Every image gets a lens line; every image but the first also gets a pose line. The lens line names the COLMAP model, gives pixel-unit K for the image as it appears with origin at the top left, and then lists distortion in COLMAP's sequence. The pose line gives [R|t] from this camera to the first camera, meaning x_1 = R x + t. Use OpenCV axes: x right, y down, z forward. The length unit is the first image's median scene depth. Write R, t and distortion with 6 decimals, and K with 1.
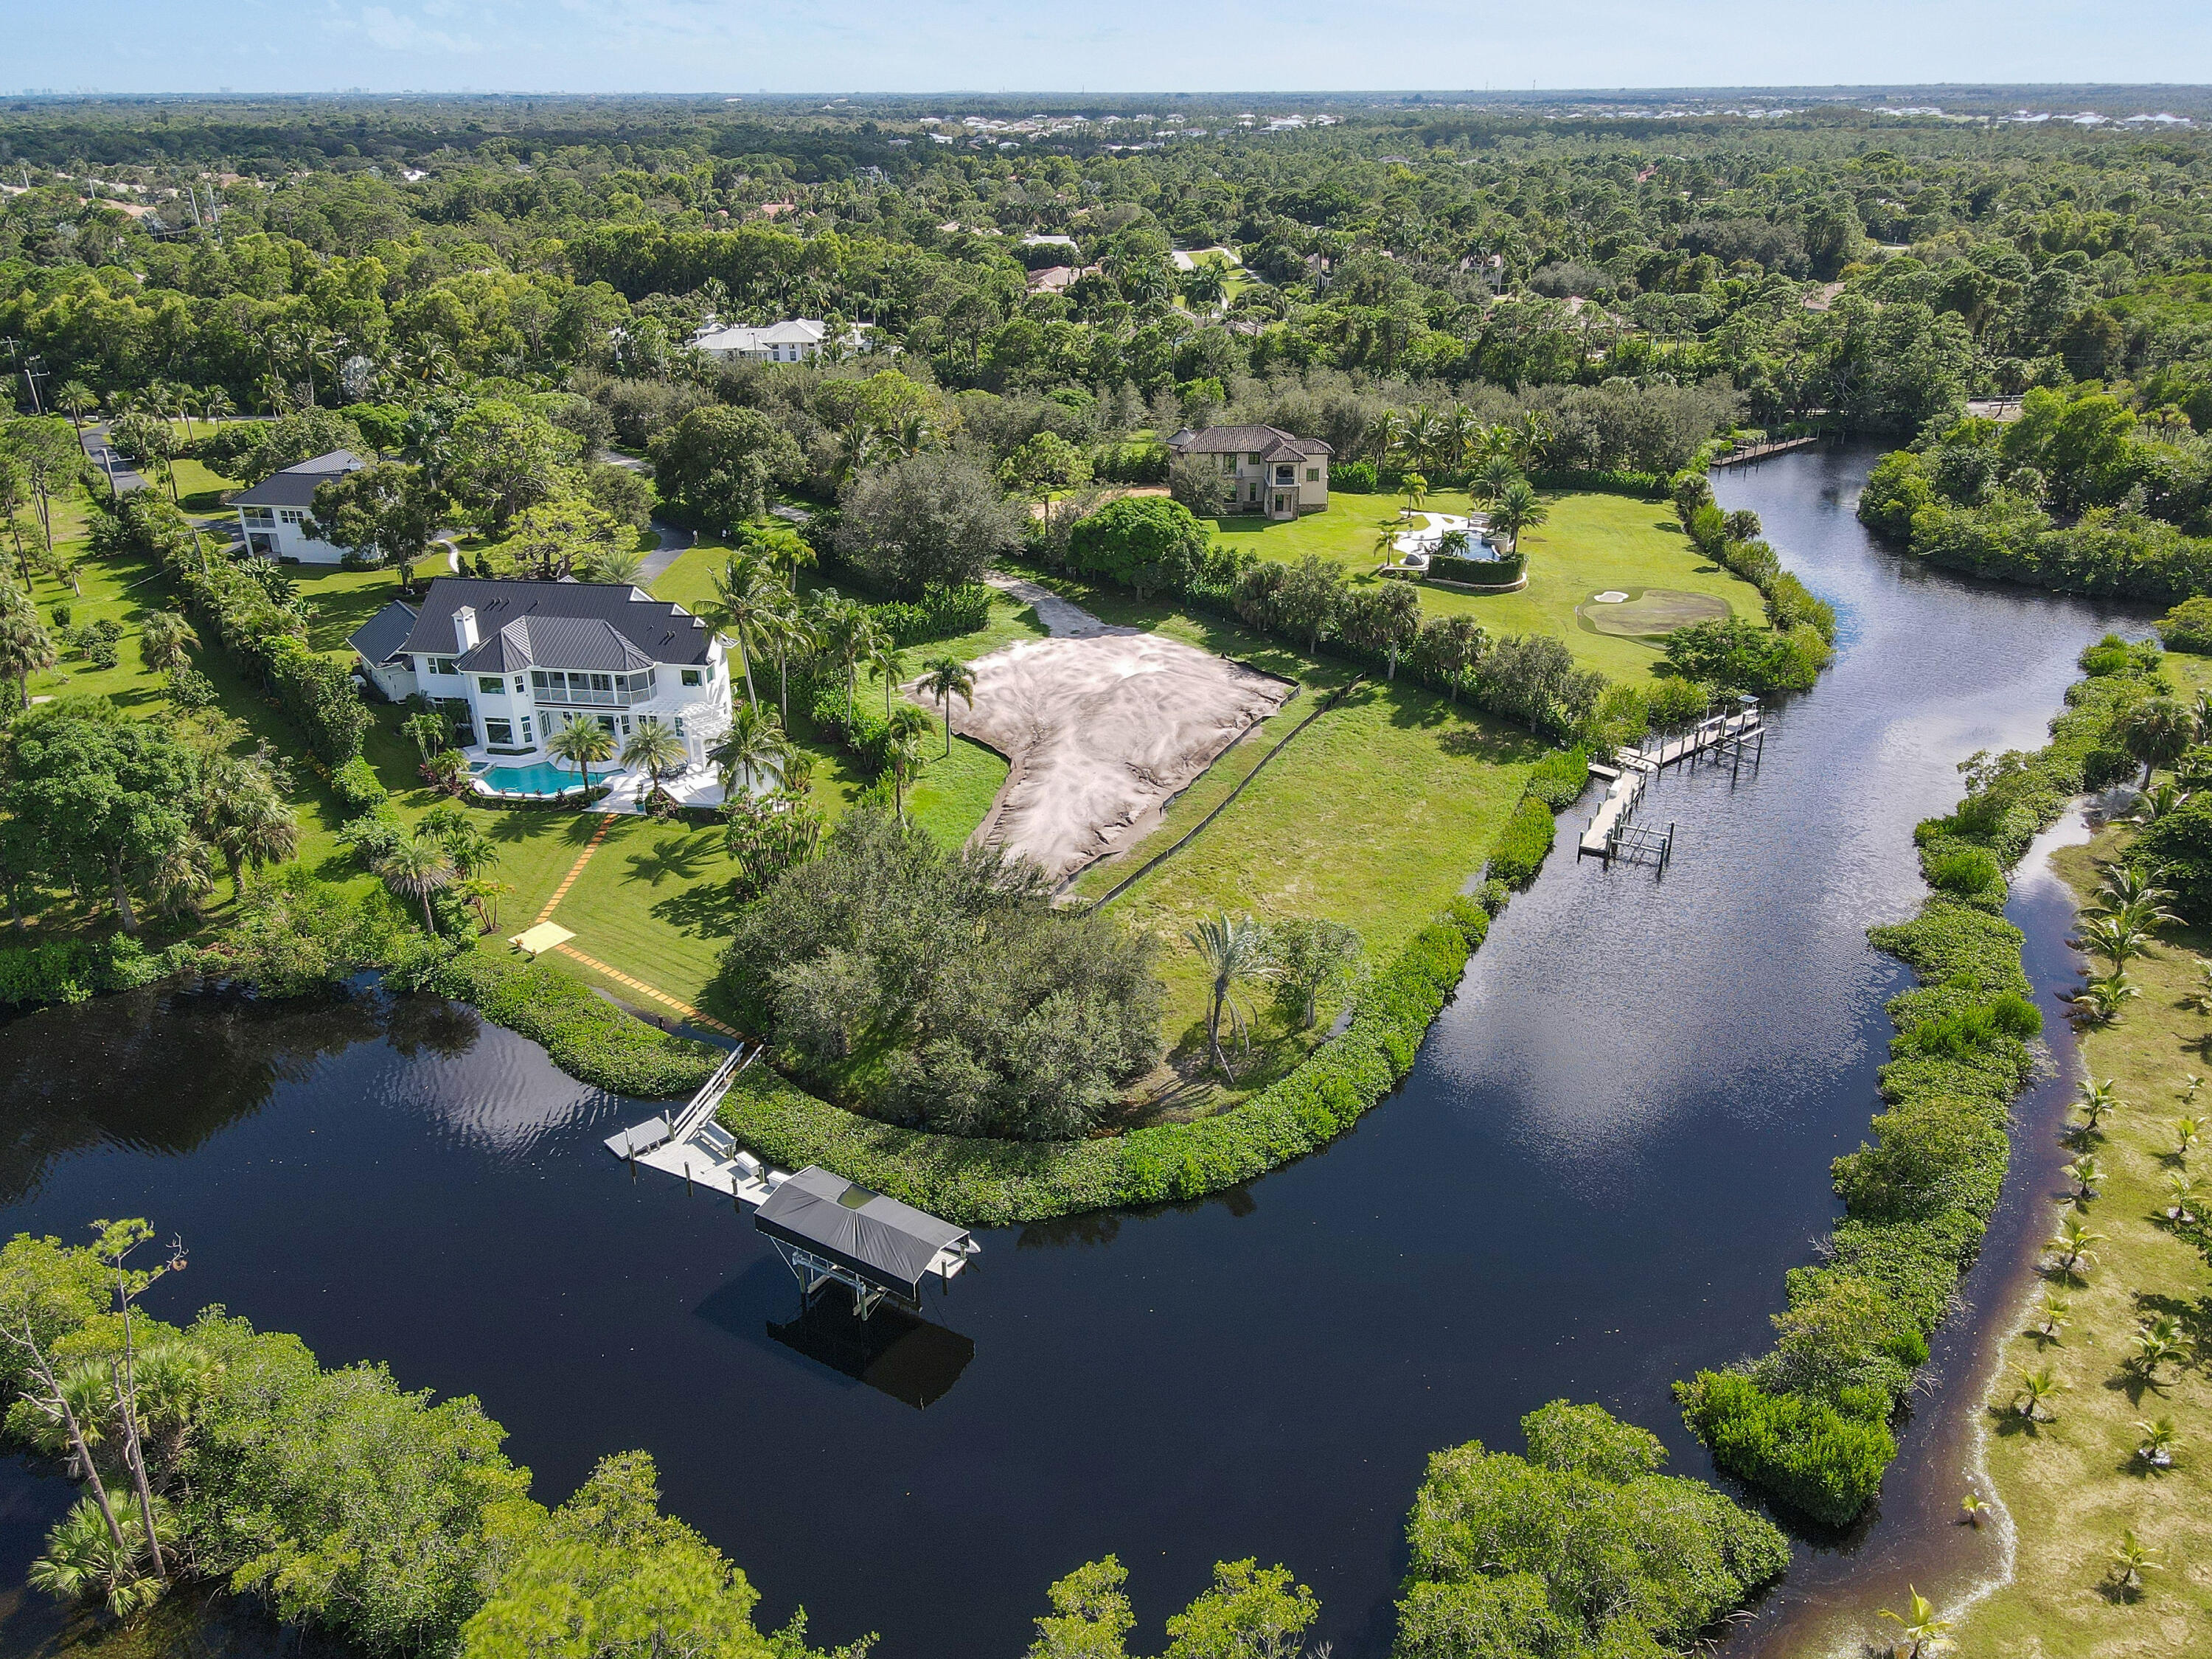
lens RADIAL K [[1618.9, 0, 1126.5], [0, 1618.9, 781.8], [0, 0, 1]] dist [0.005038, 0.005595]
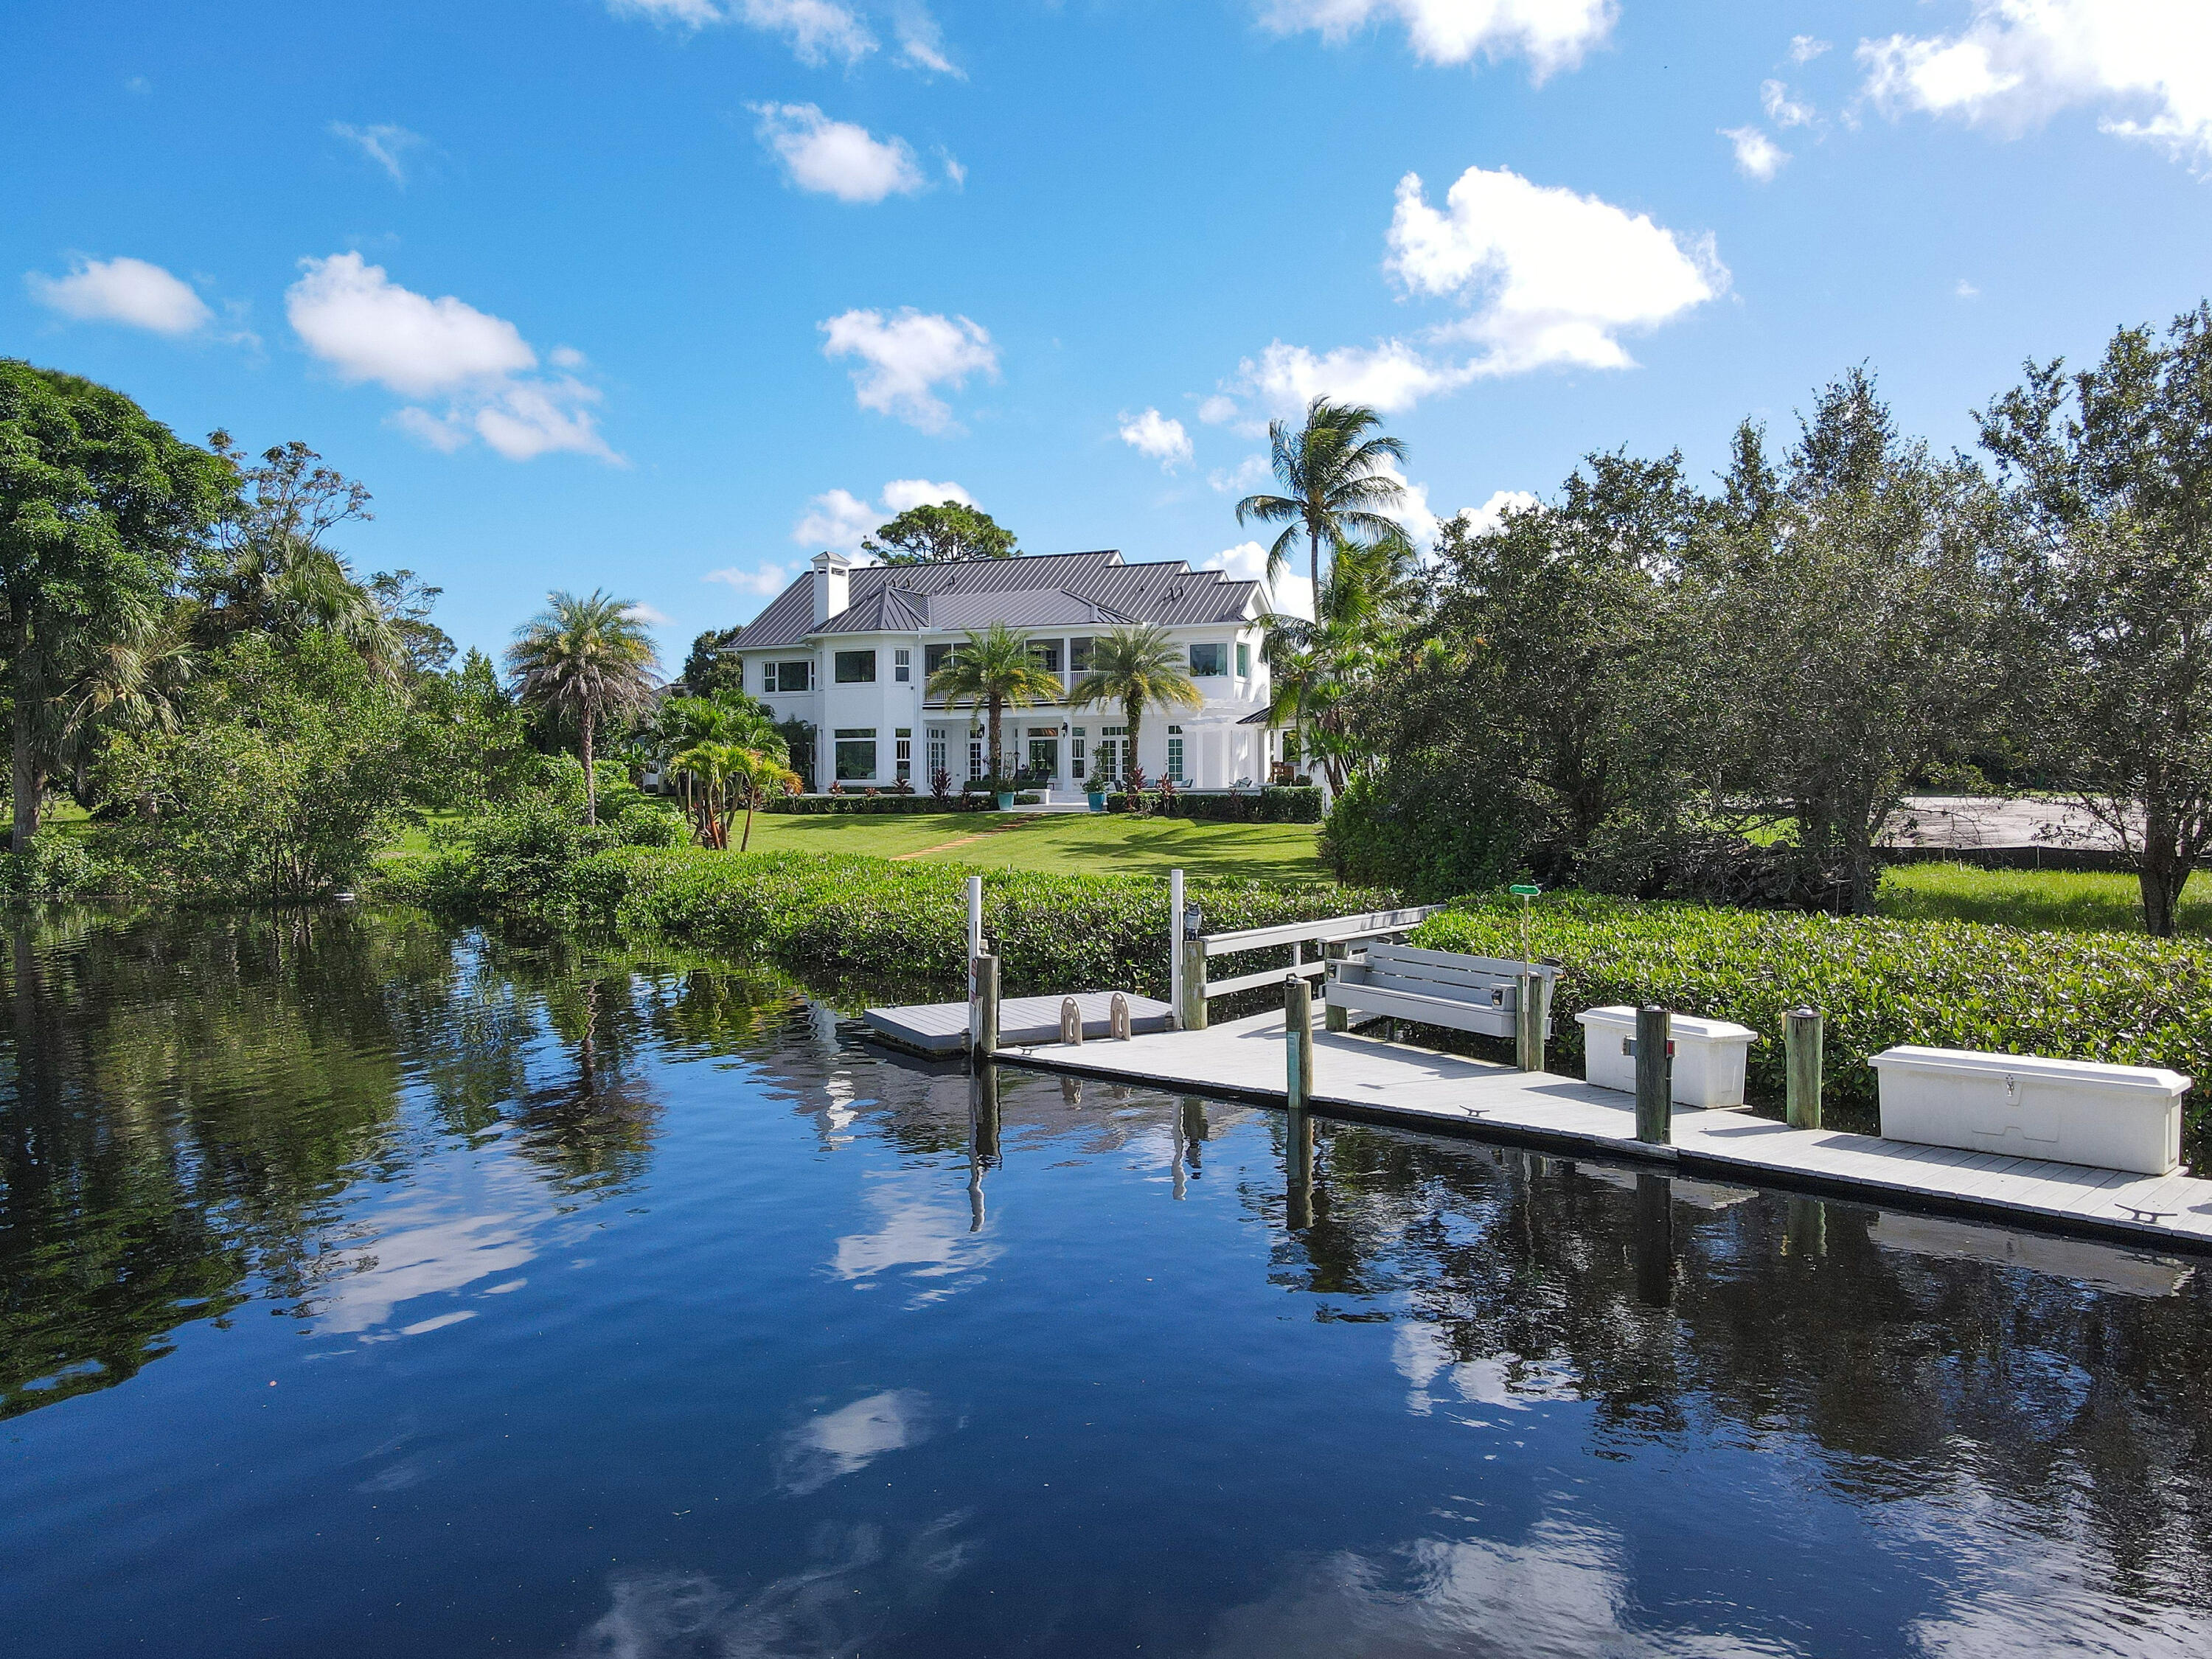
lens RADIAL K [[1639.9, 0, 1106.0], [0, 1639.9, 829.5], [0, 0, 1]] dist [-0.004343, 0.012601]
pose [[0.963033, 0.003347, -0.269363, -0.161135], [-0.107239, 0.922039, -0.371945, 0.194078], [0.247118, 0.387082, 0.888313, 0.554655]]
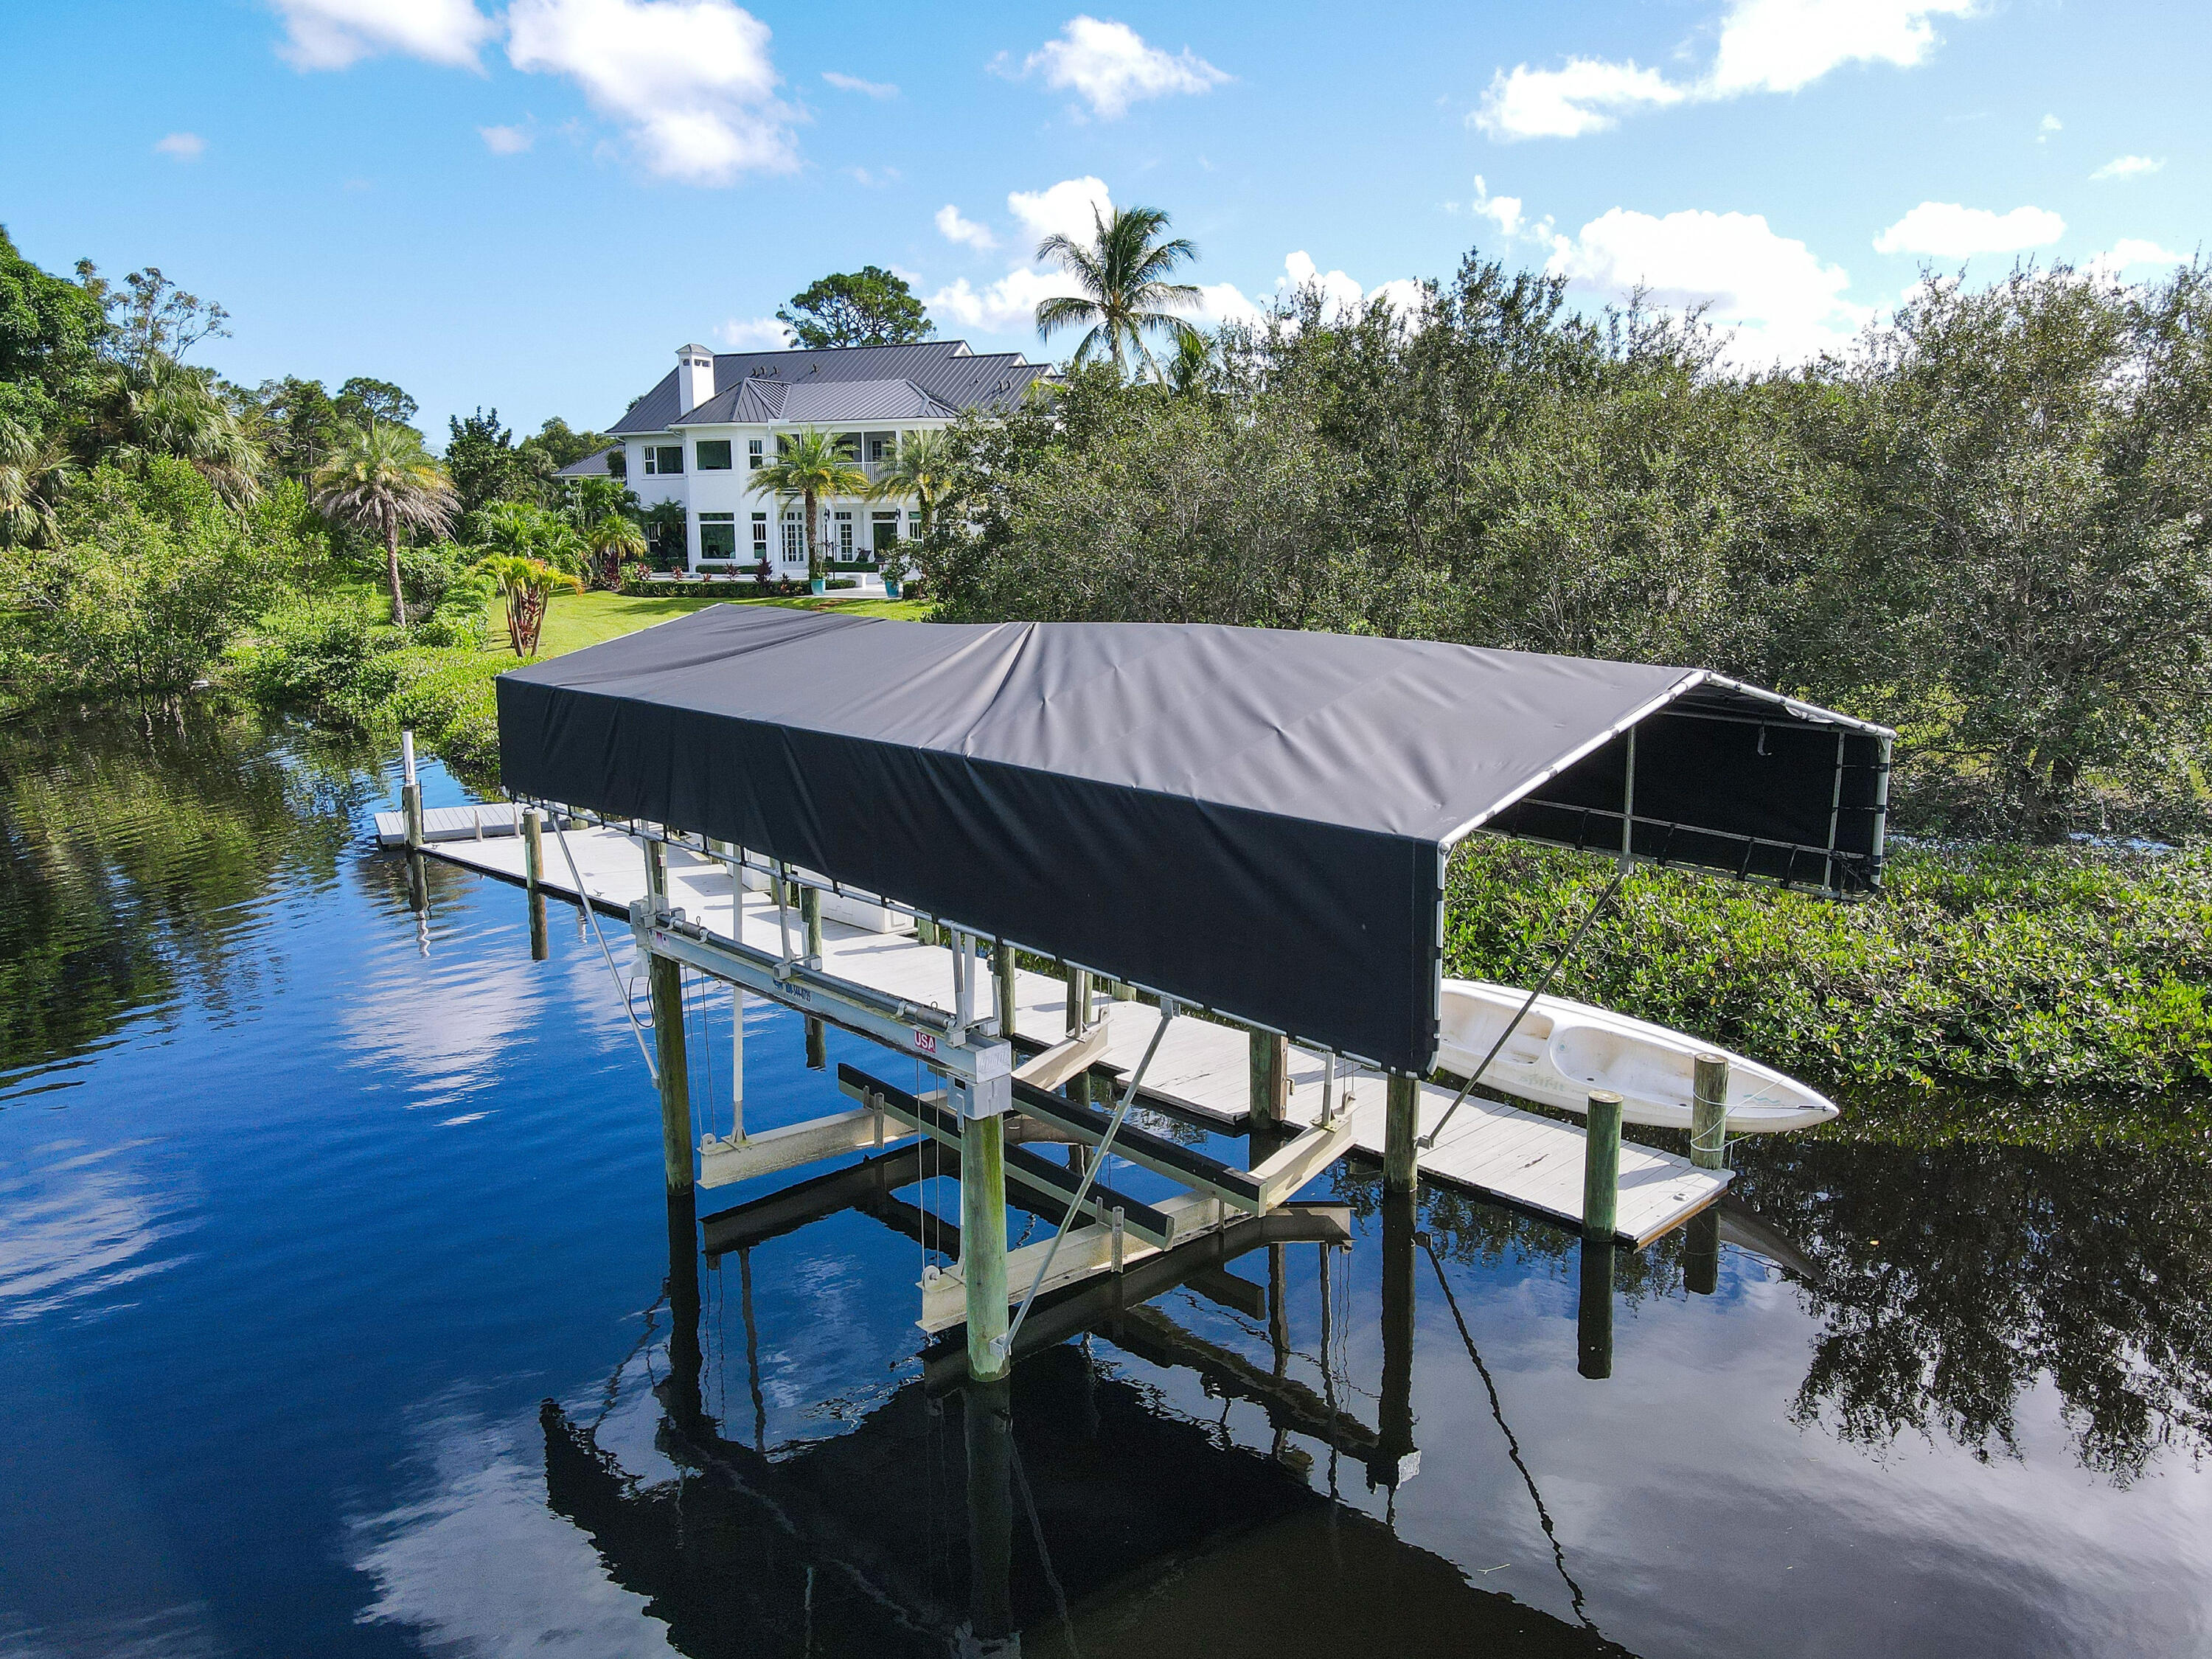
lens RADIAL K [[1581.7, 0, 1106.0], [0, 1581.7, 829.5], [0, 0, 1]] dist [0.060408, -0.060850]
pose [[0.959270, 0.048379, -0.278317, -0.075130], [-0.110539, 0.970951, -0.212215, 0.193587], [0.259966, 0.234337, 0.936752, 0.514310]]
